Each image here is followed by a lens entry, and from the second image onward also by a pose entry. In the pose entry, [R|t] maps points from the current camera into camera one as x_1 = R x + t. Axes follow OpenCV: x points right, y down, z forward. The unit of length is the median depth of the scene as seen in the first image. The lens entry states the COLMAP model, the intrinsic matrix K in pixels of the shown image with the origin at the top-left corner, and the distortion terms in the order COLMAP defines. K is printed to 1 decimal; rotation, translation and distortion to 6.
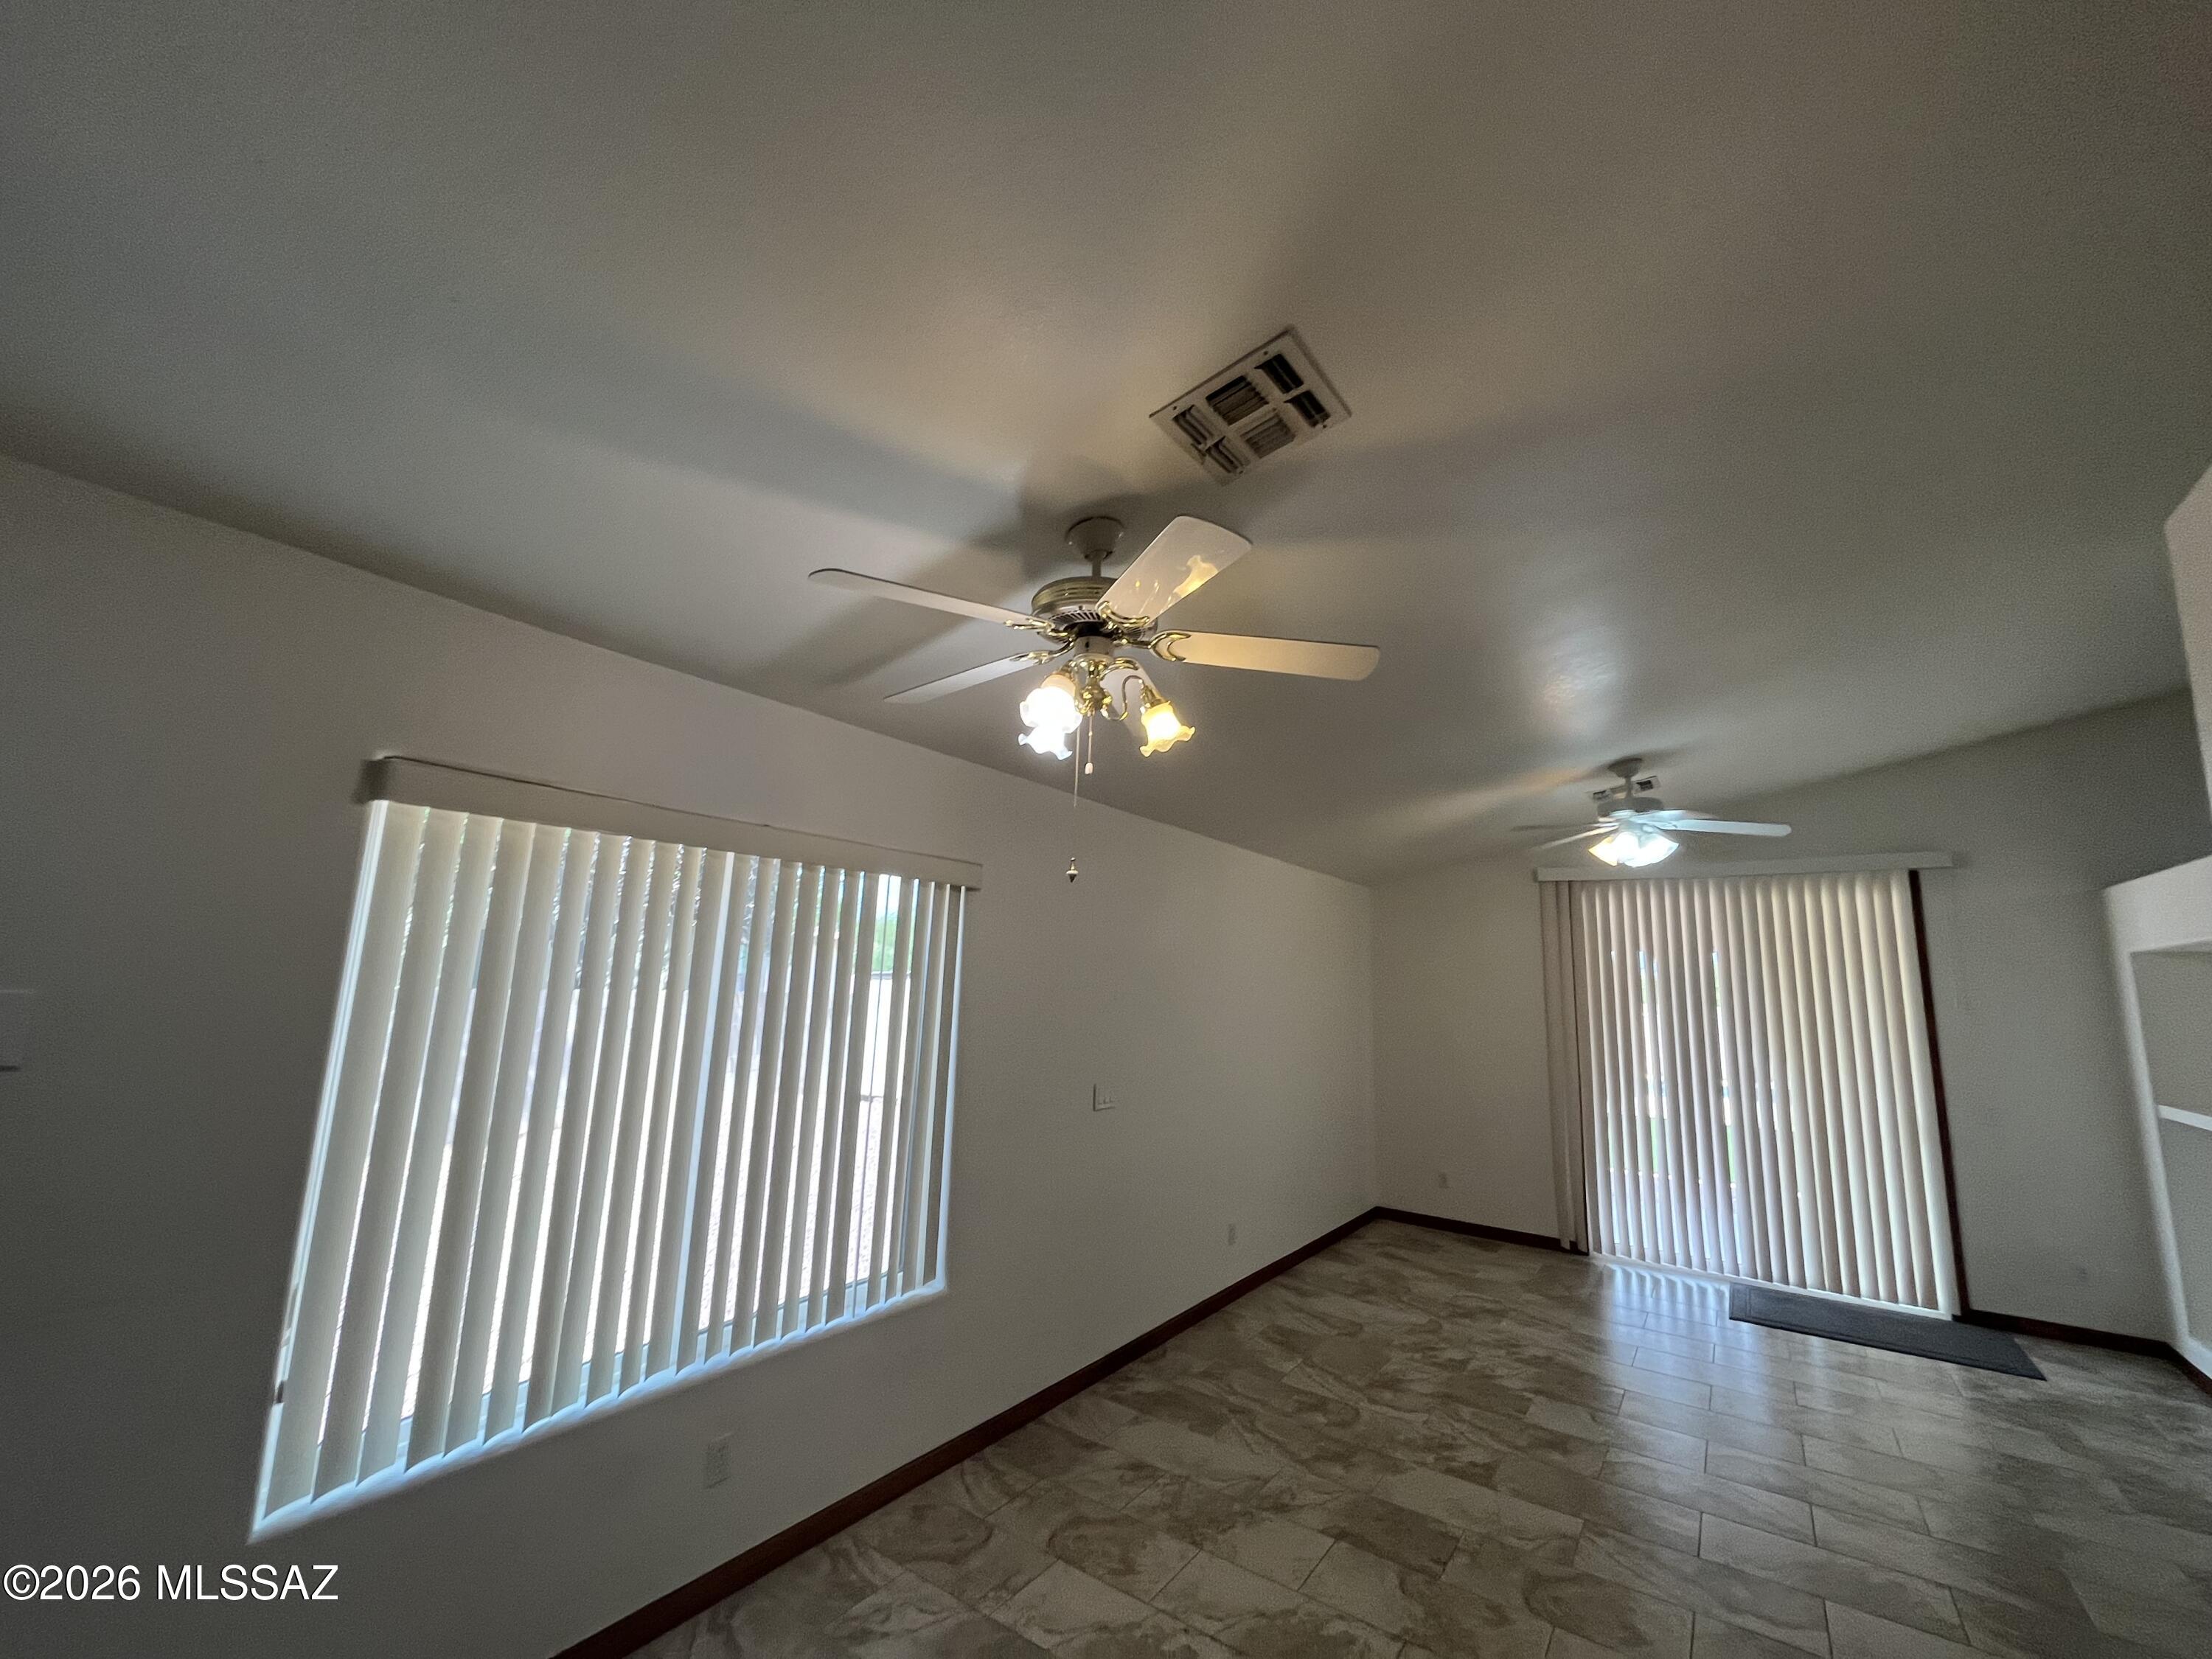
lens RADIAL K [[888.9, 0, 1096.6], [0, 888.9, 830.6], [0, 0, 1]] dist [-0.001803, 0.000192]
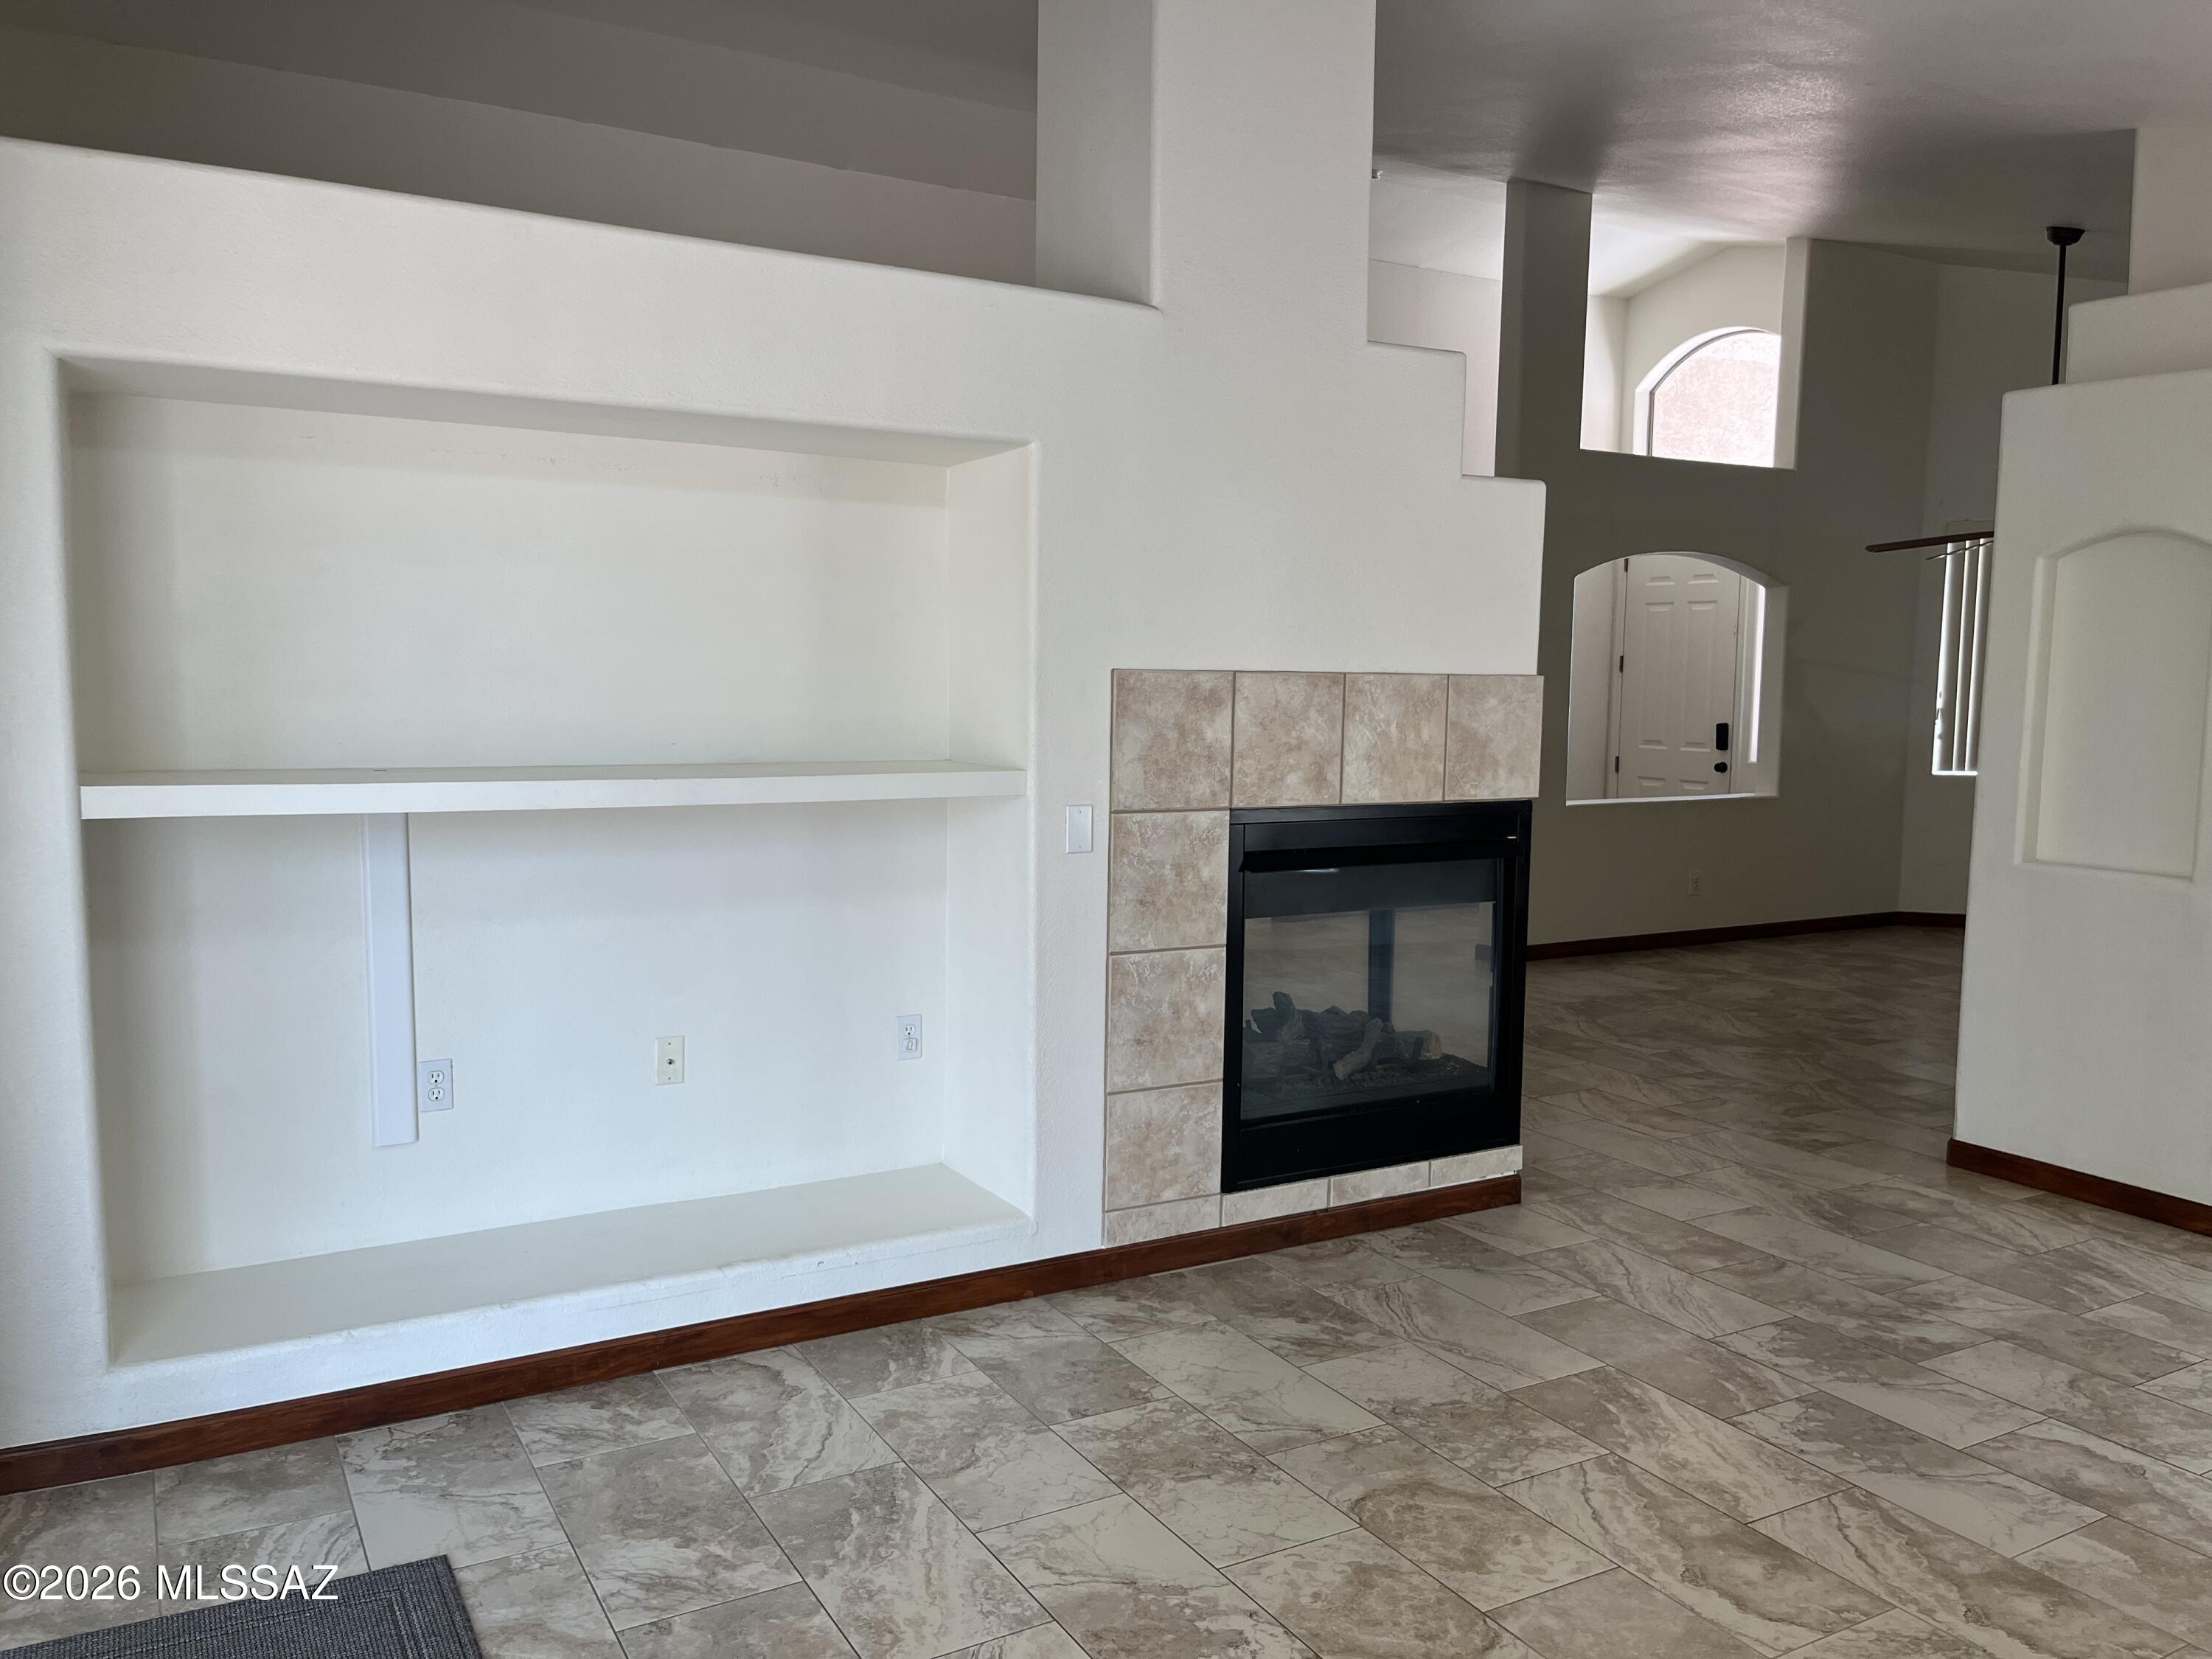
lens RADIAL K [[1686.9, 0, 1098.1], [0, 1686.9, 836.1], [0, 0, 1]] dist [0.065448, -0.095853]
pose [[-0.907149, -0.086938, 0.411730, 0.563203], [-0.114681, 0.992466, -0.043110, 0.324524], [-0.404881, -0.086325, -0.910285, 1.526529]]
